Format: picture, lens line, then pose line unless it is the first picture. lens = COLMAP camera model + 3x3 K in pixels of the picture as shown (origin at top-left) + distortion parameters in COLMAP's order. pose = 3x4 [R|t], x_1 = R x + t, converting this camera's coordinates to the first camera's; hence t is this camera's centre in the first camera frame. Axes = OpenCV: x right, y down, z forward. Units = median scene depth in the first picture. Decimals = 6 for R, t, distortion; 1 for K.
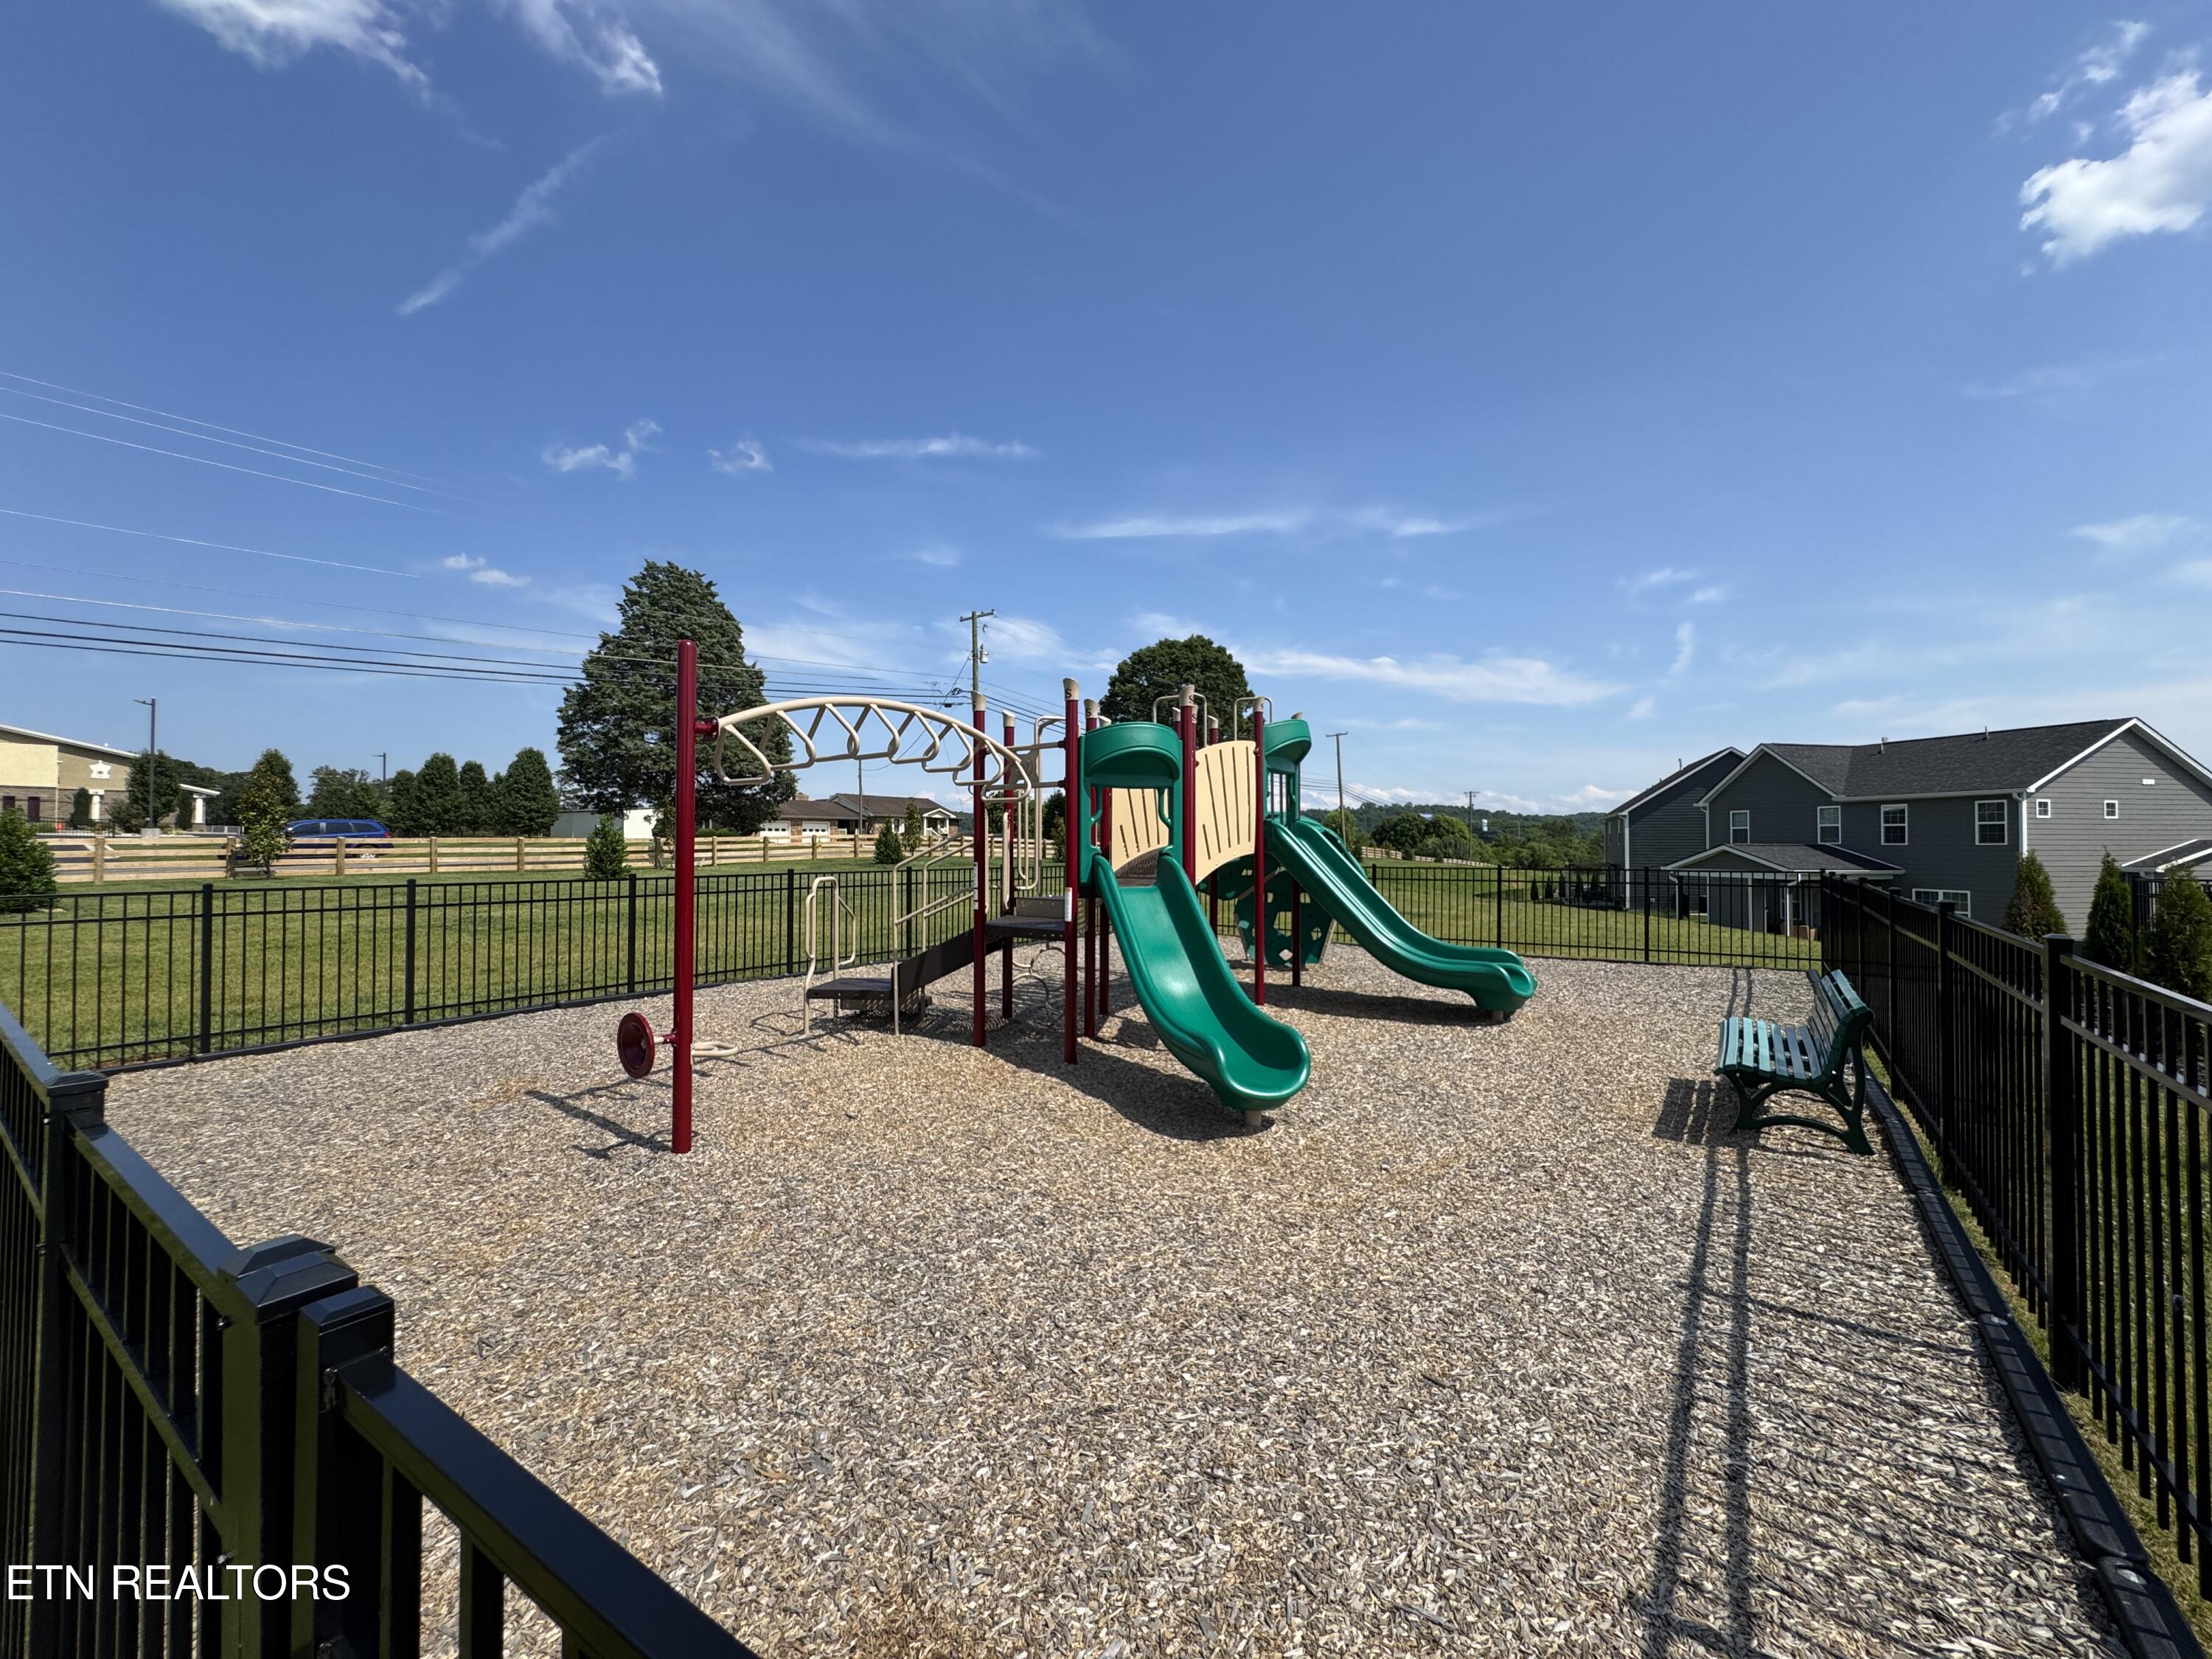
lens RADIAL K [[892.3, 0, 1109.0], [0, 892.3, 831.1], [0, 0, 1]] dist [-0.000332, 0.000010]
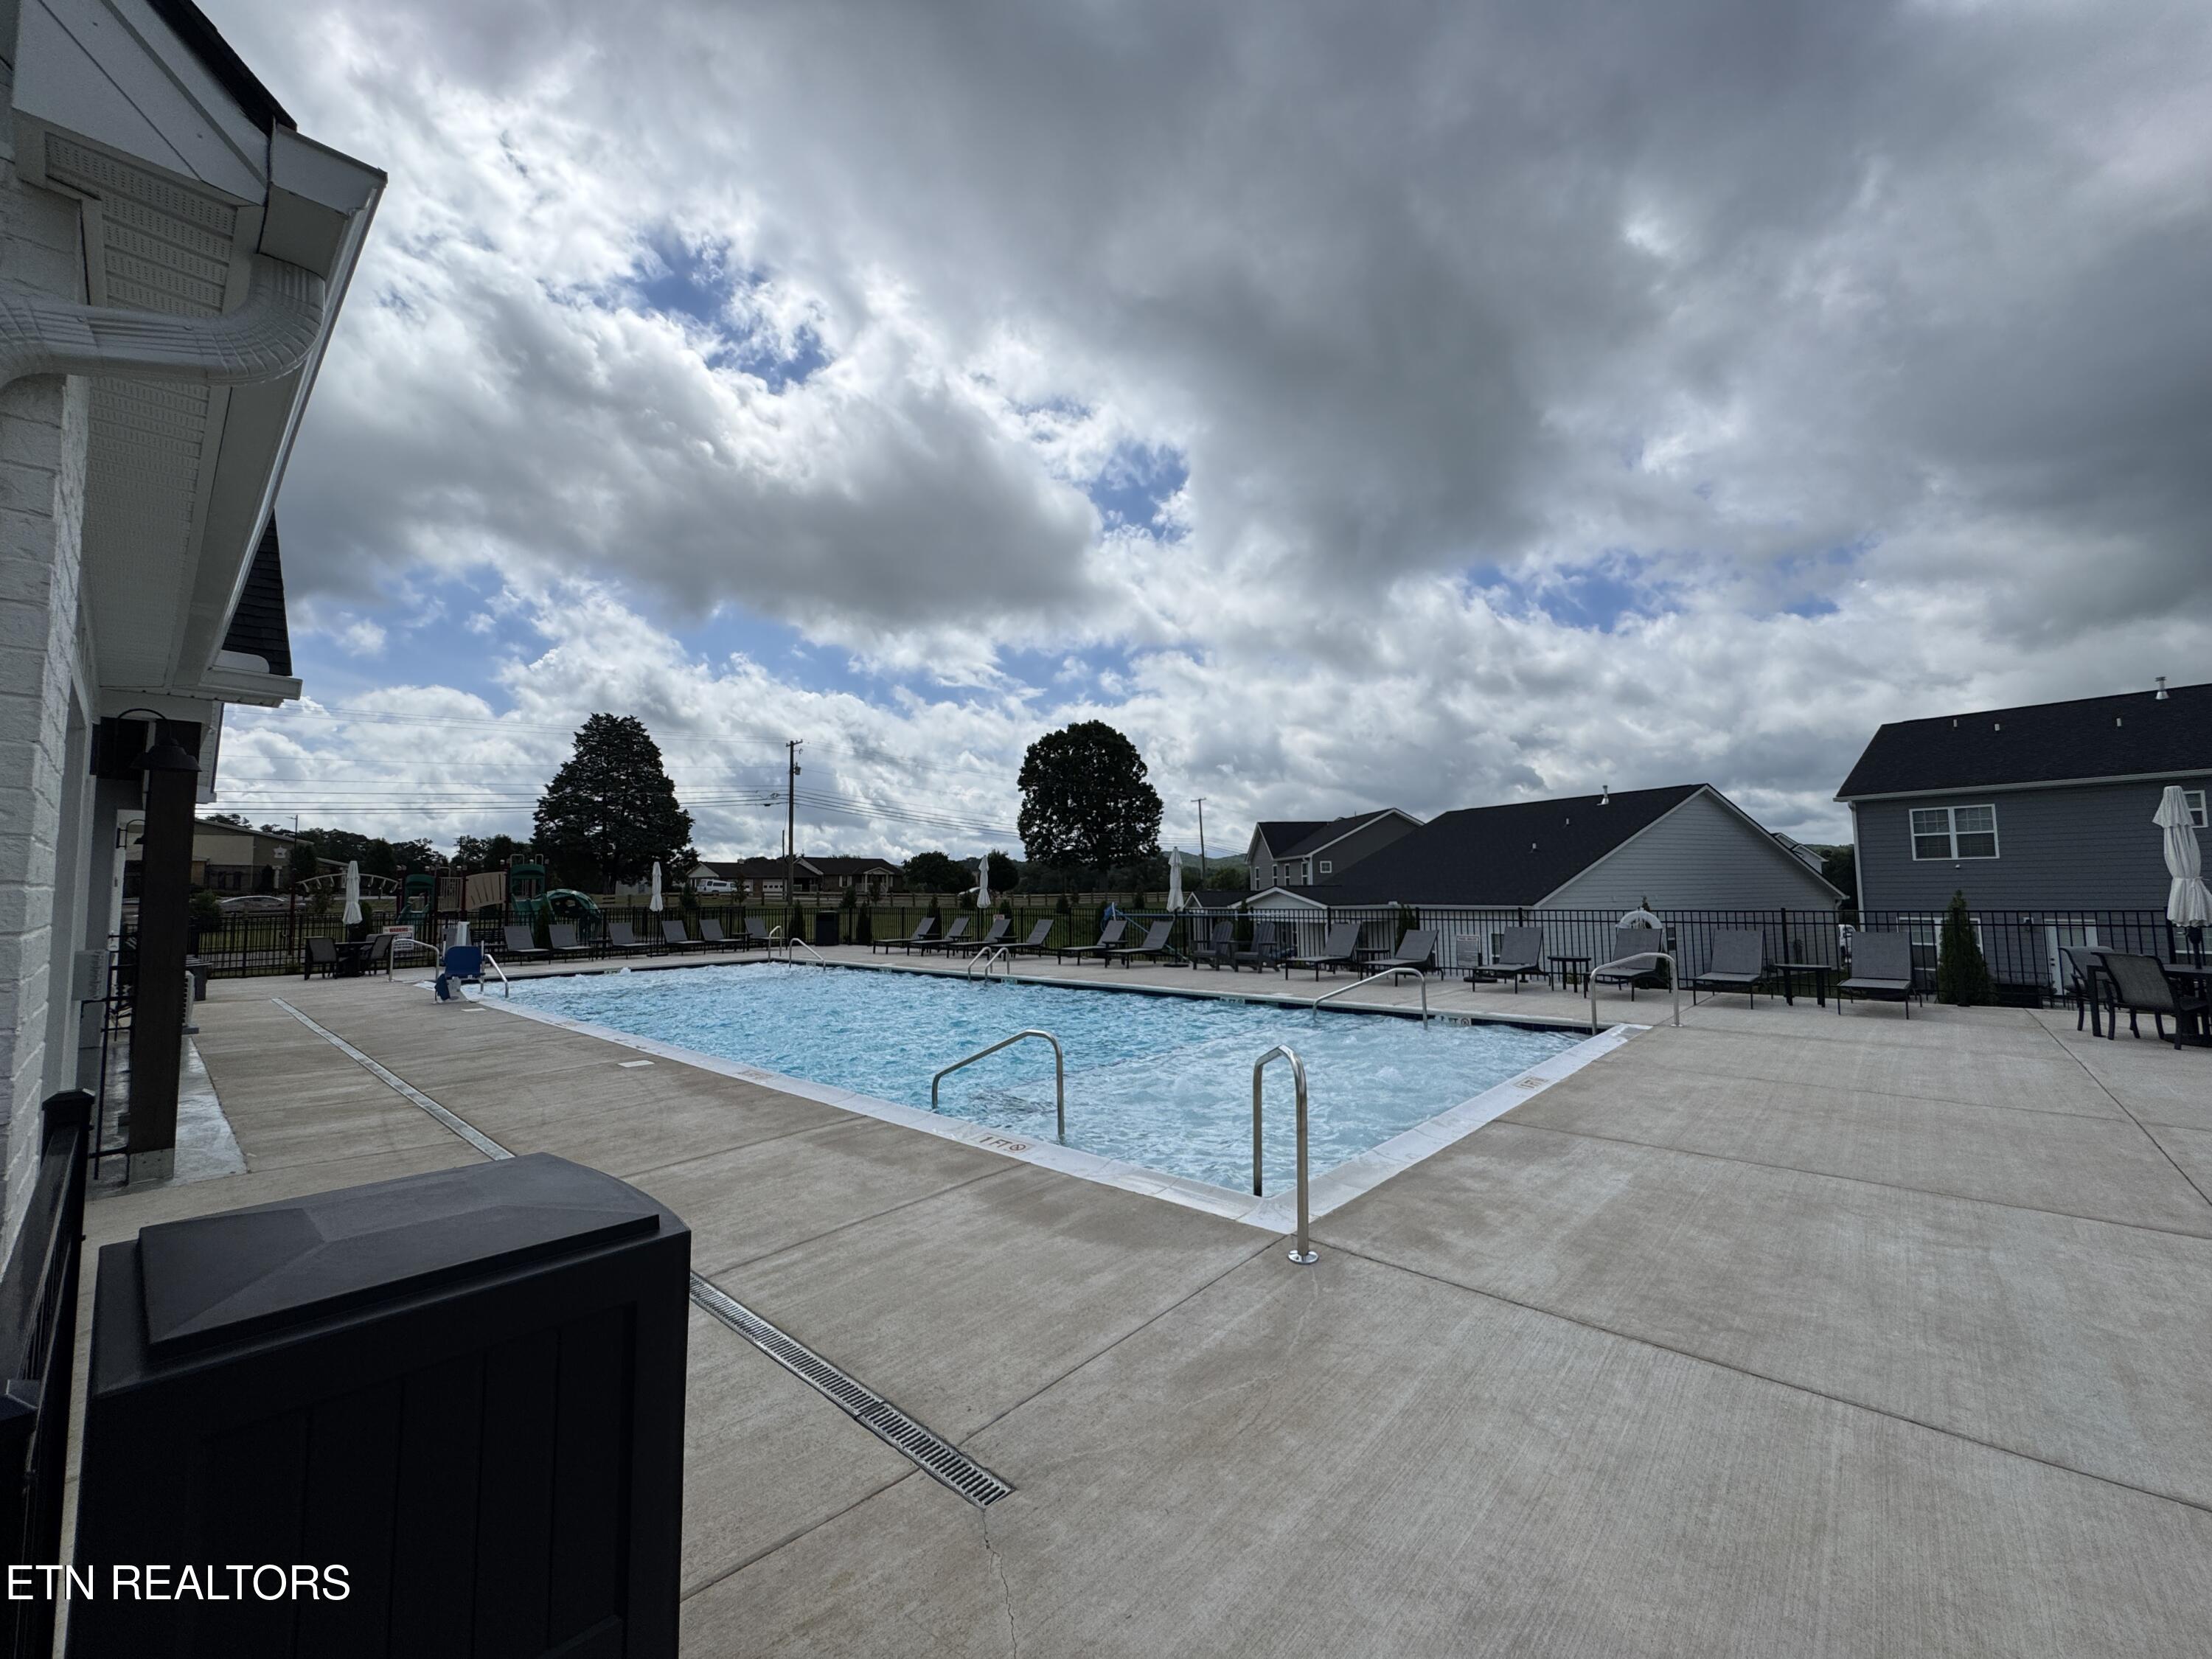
lens RADIAL K [[892.3, 0, 1106.3], [0, 892.3, 826.6], [0, 0, 1]] dist [-0.000332, 0.000010]
pose [[0.992606, -0.020686, -0.119603, 0.510477], [0.013798, 0.998214, -0.058128, -0.007859], [0.120592, 0.056048, 0.991119, -0.379657]]
